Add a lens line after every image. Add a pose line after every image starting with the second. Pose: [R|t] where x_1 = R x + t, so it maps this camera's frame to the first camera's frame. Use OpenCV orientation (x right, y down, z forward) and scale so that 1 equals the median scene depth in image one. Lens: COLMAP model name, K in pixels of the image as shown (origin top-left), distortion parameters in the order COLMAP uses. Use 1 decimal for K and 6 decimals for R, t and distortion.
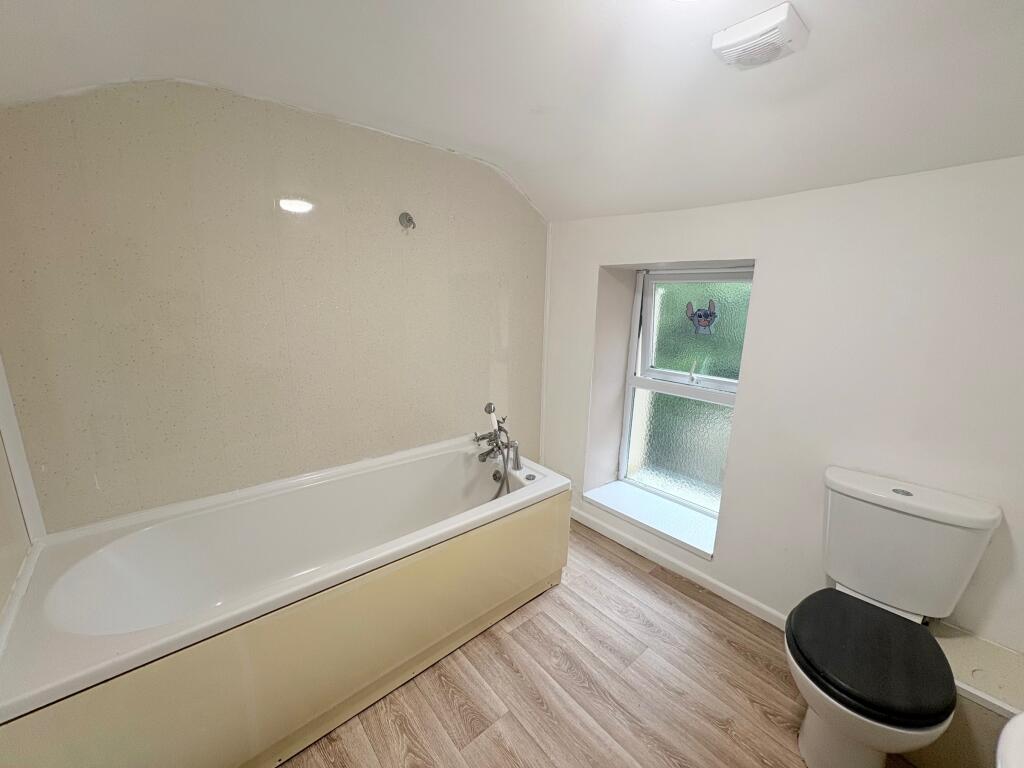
lens RADIAL K [[405.9, 0, 512.3], [0, 405.9, 385.2], [0, 0, 1]] dist [-0.003212, -0.000376]
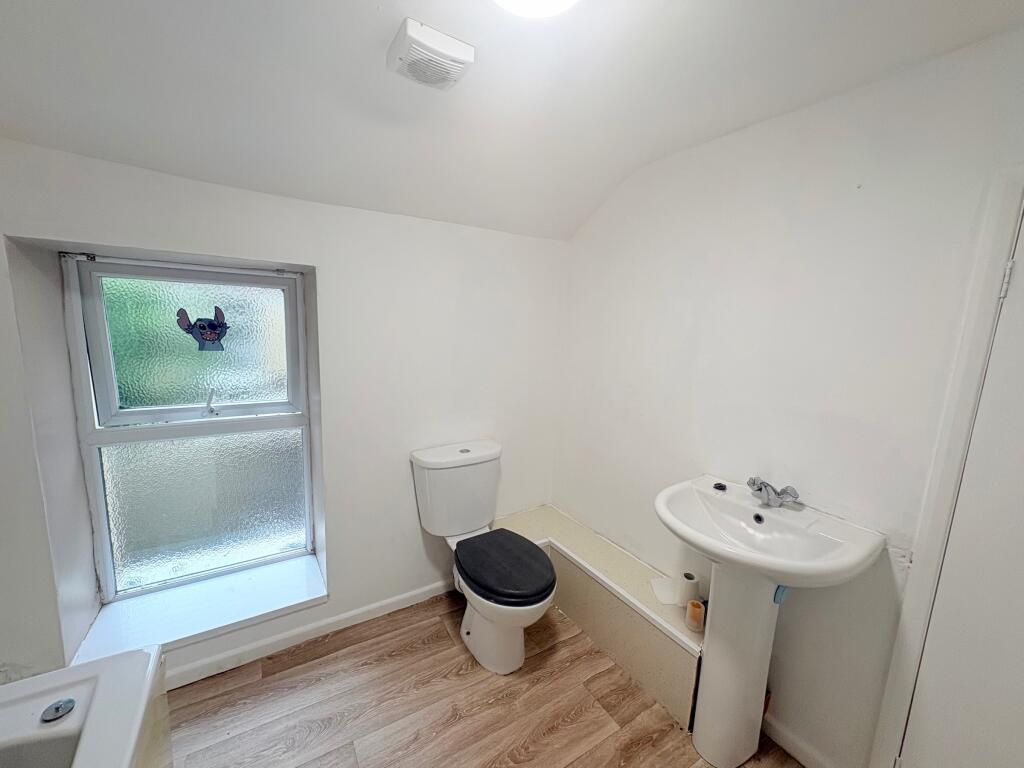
lens RADIAL K [[405.9, 0, 511.6], [0, 405.9, 385.0], [0, 0, 1]] dist [-0.003212, -0.000376]
pose [[0.155984, -0.176779, 0.971812, -0.261682], [0.168891, 0.974139, 0.150094, -0.109762], [-0.973214, 0.140718, 0.181806, 0.424745]]
